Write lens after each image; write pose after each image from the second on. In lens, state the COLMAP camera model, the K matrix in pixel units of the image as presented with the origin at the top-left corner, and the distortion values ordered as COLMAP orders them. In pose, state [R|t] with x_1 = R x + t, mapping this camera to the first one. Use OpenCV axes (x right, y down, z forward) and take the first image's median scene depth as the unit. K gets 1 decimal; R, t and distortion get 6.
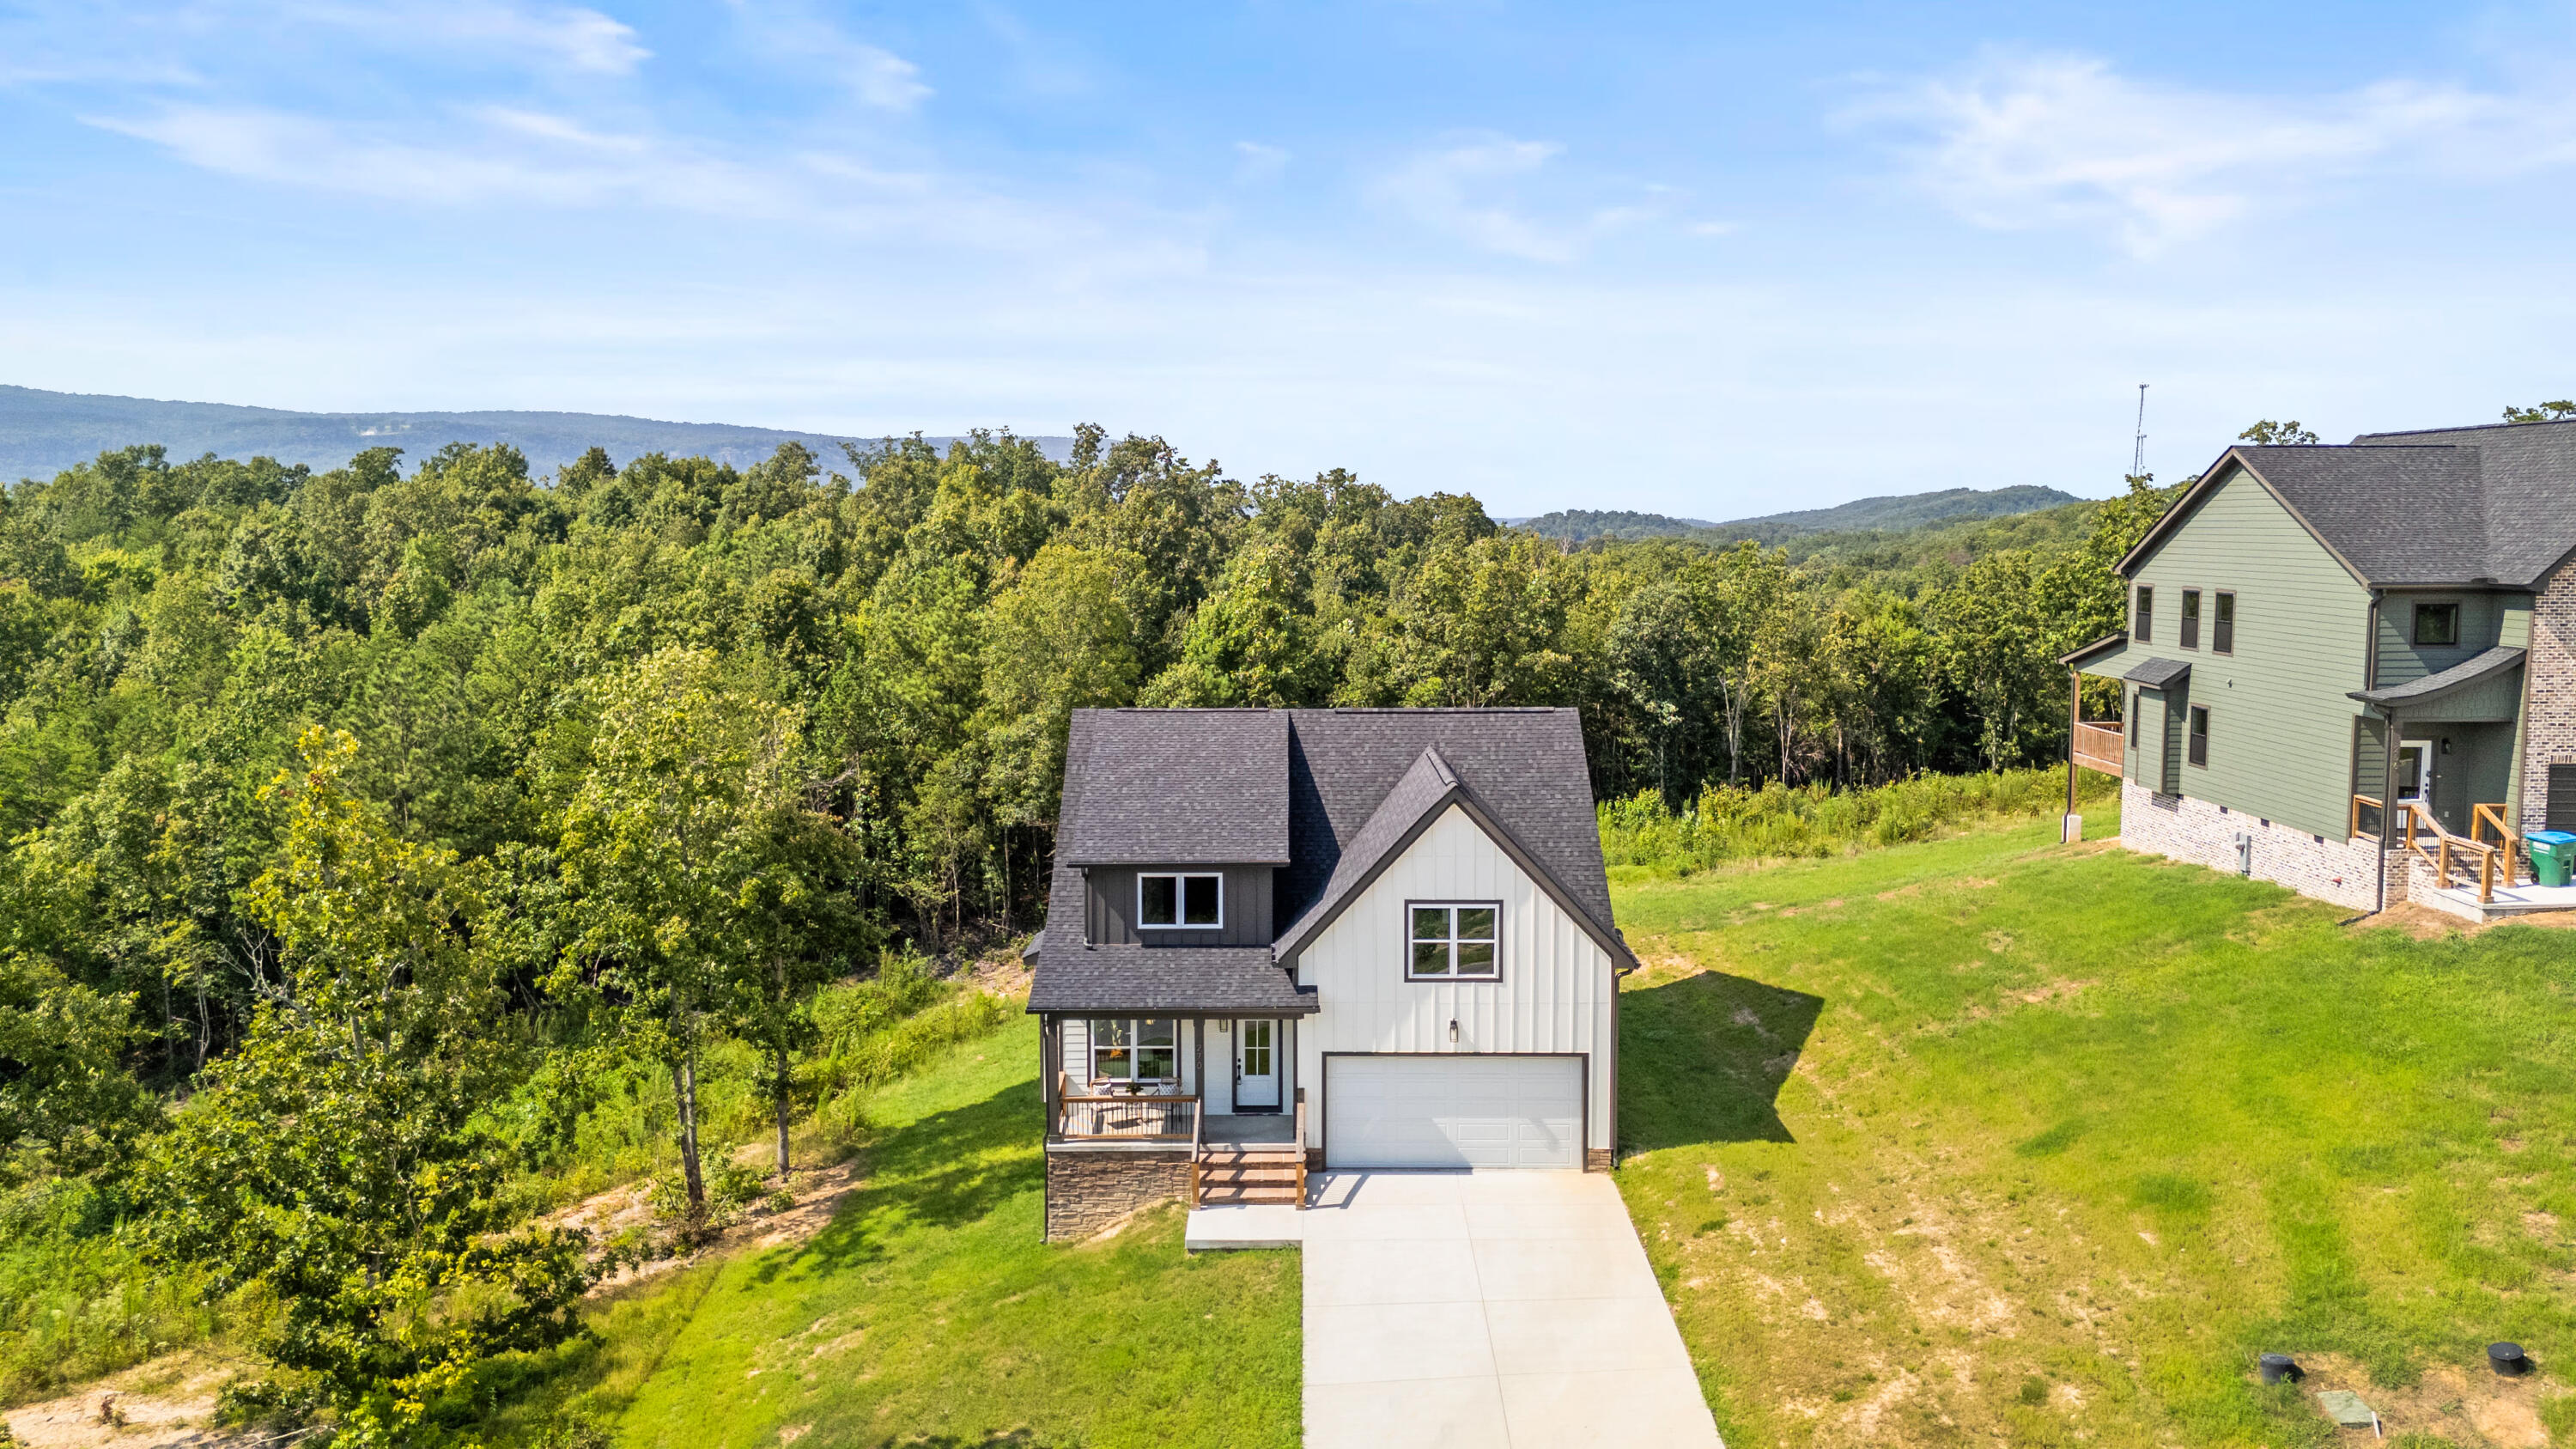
lens RADIAL K [[1900.0, 0, 1299.5], [0, 1900.0, 718.5], [0, 0, 1]] dist [0.075612, -0.082182]
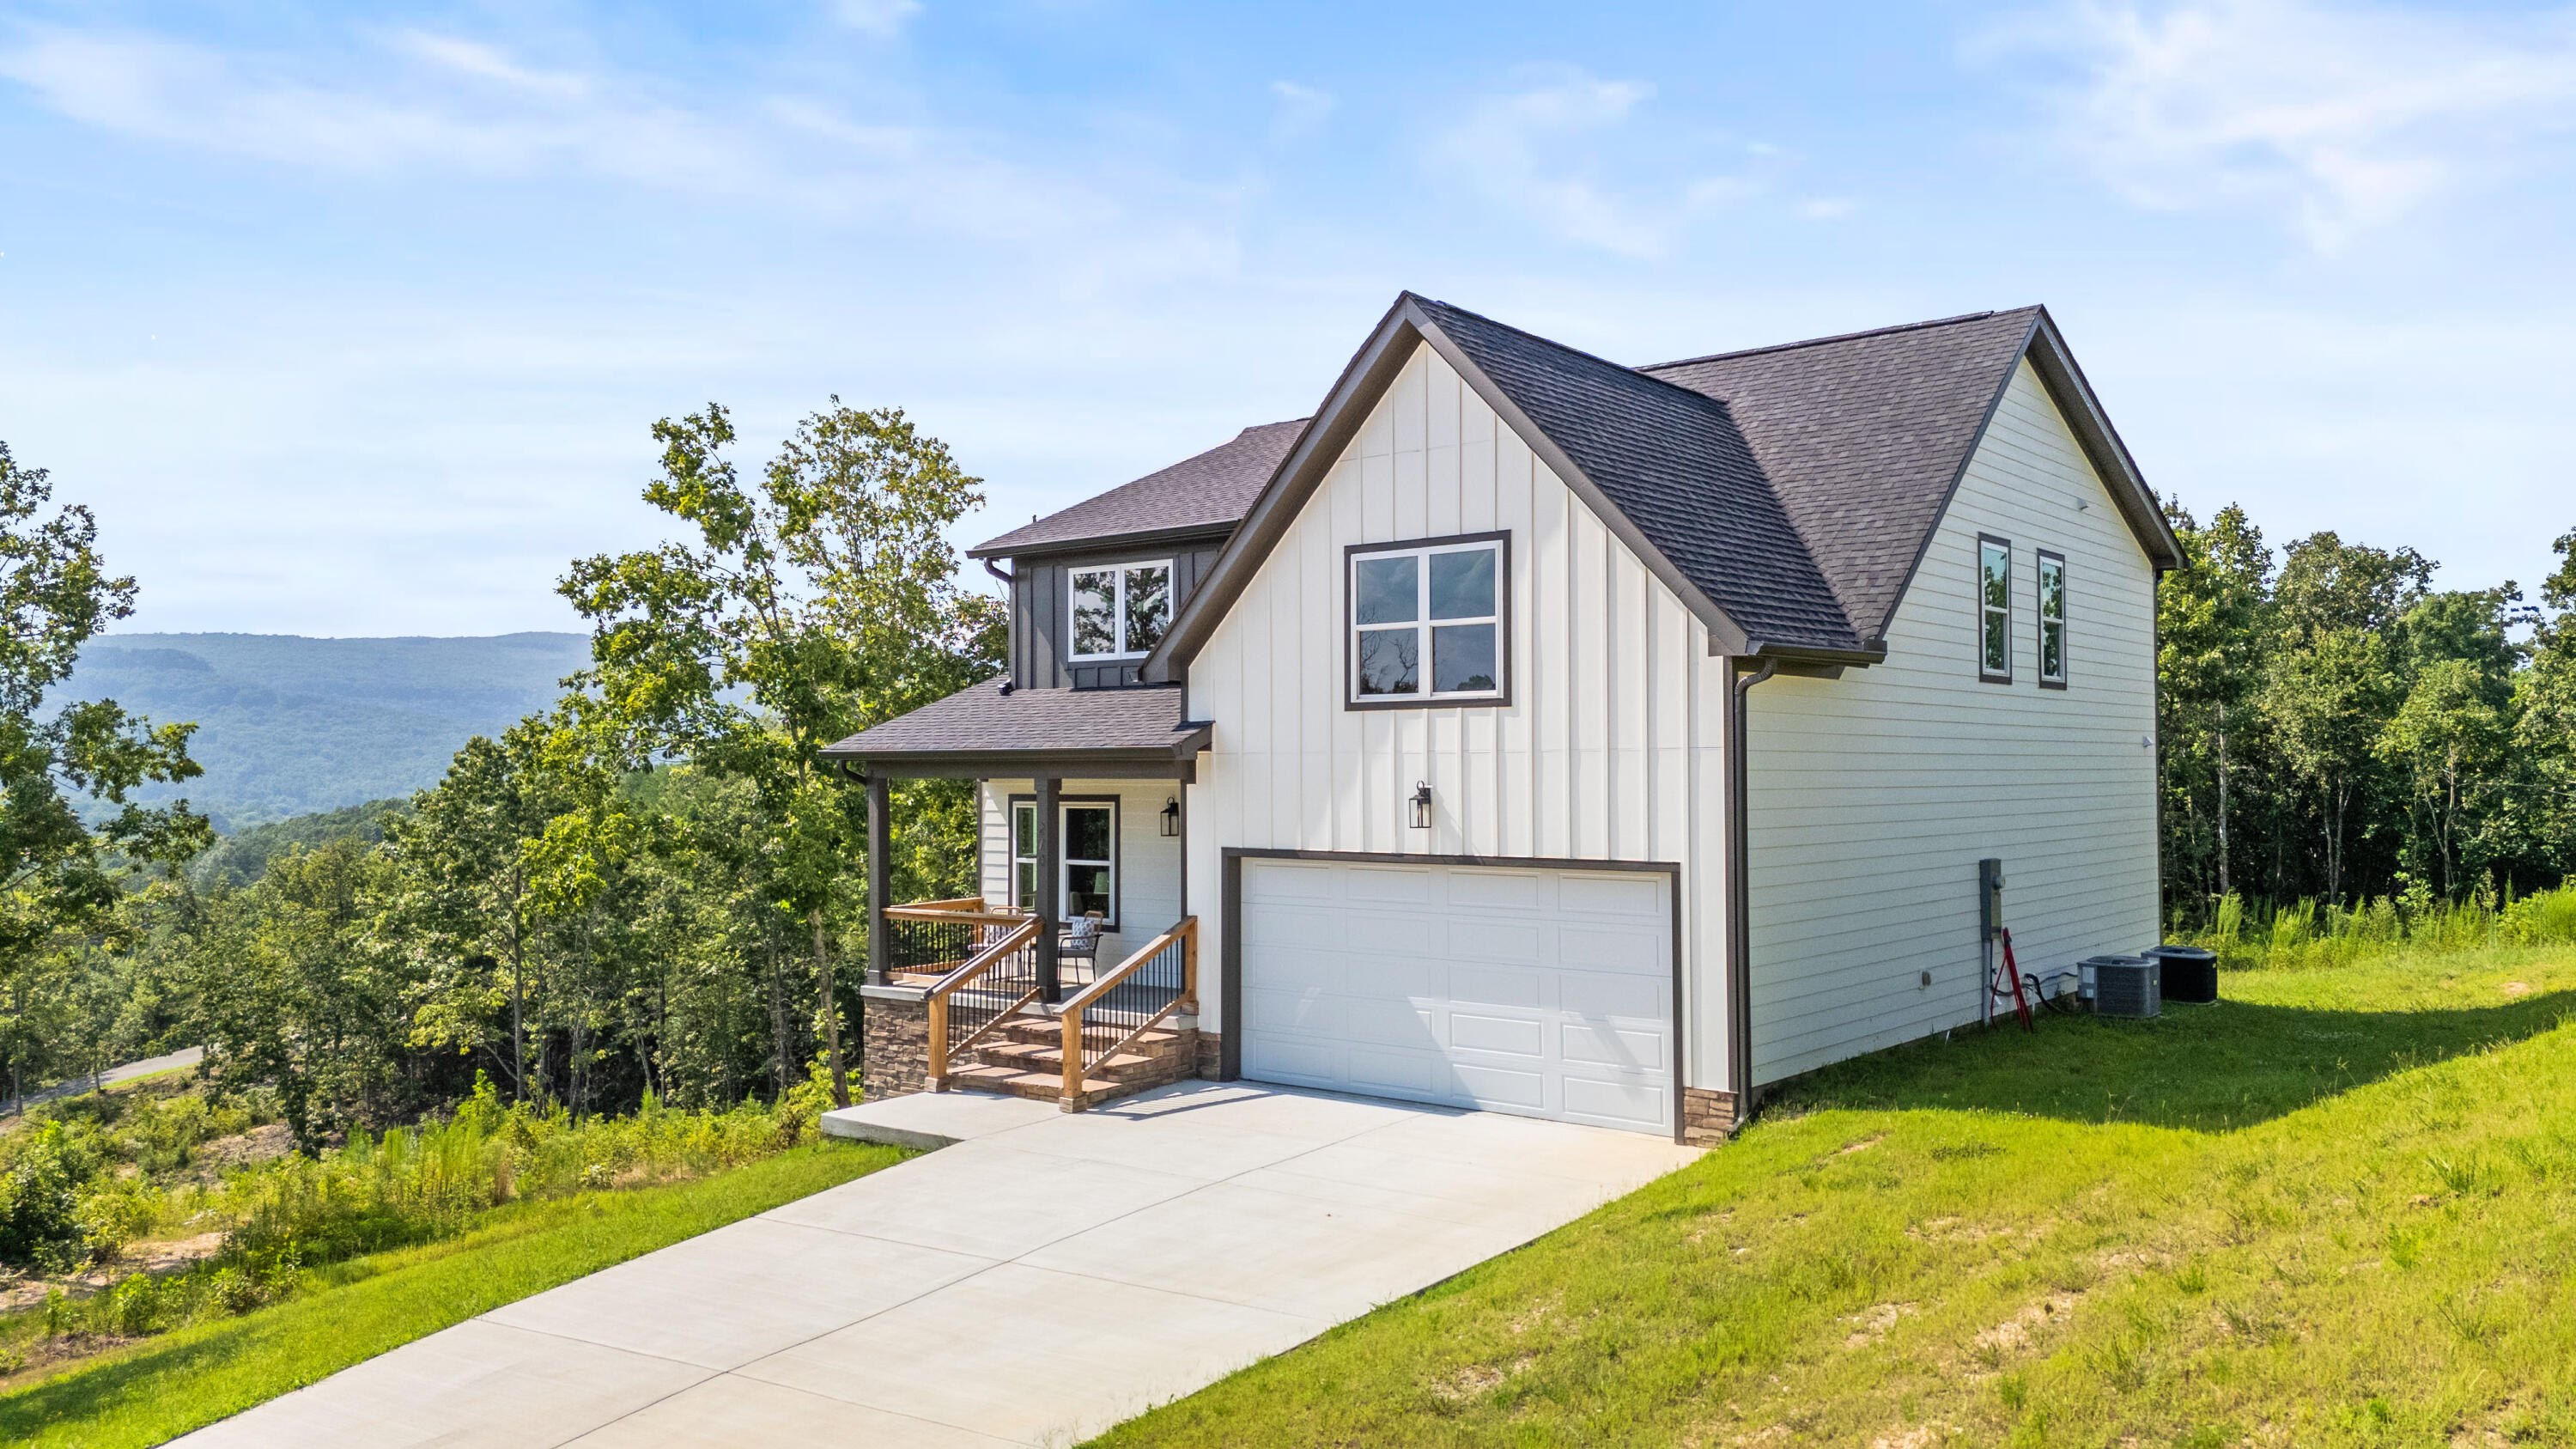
lens RADIAL K [[1839.1, 0, 1288.0], [0, 1839.1, 724.5], [0, 0, 1]] dist [0.172999, -0.000373]
pose [[0.787444, -0.016183, -0.616174, 0.284375], [-0.059069, 0.993073, -0.101569, 0.158520], [0.613550, 0.116377, 0.781033, 0.498576]]
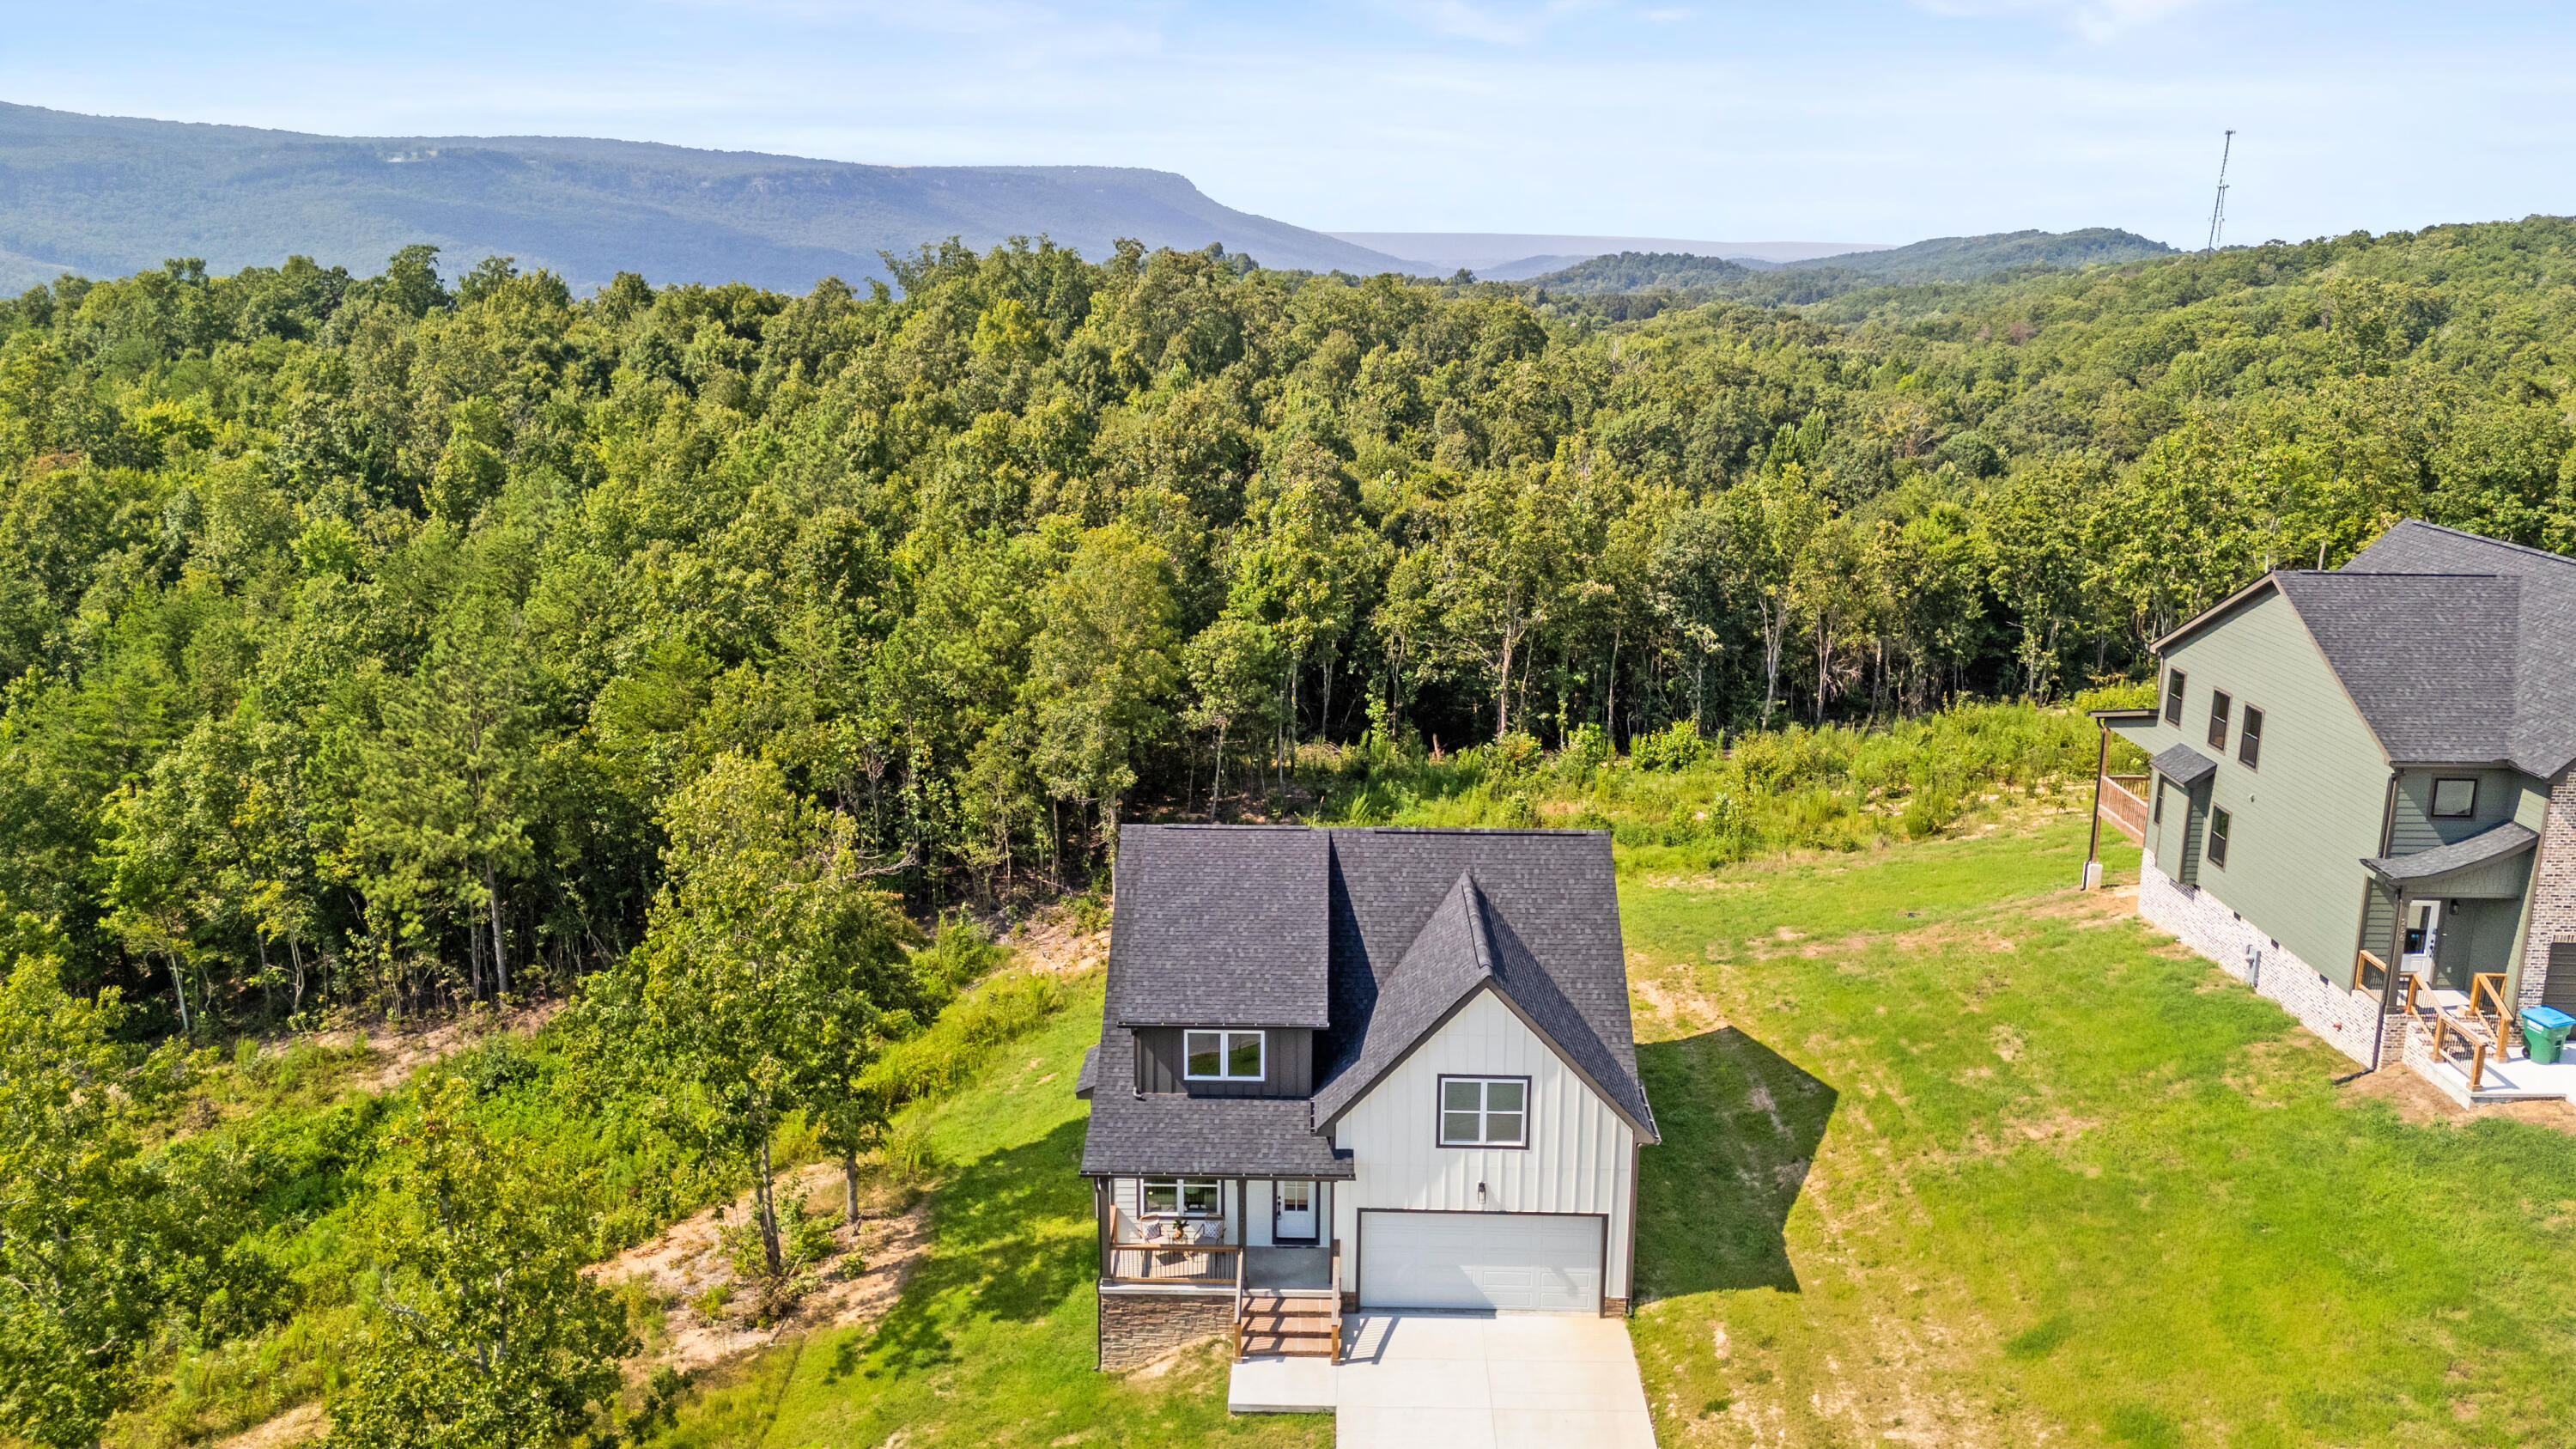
lens RADIAL K [[1900.0, 0, 1299.5], [0, 1900.0, 718.5], [0, 0, 1]] dist [0.075612, -0.082182]
pose [[0.999714, 0.011404, -0.020998, -0.000891], [-0.008442, 0.990660, 0.136095, -0.198829], [0.022354, -0.135879, 0.990473, -0.017690]]
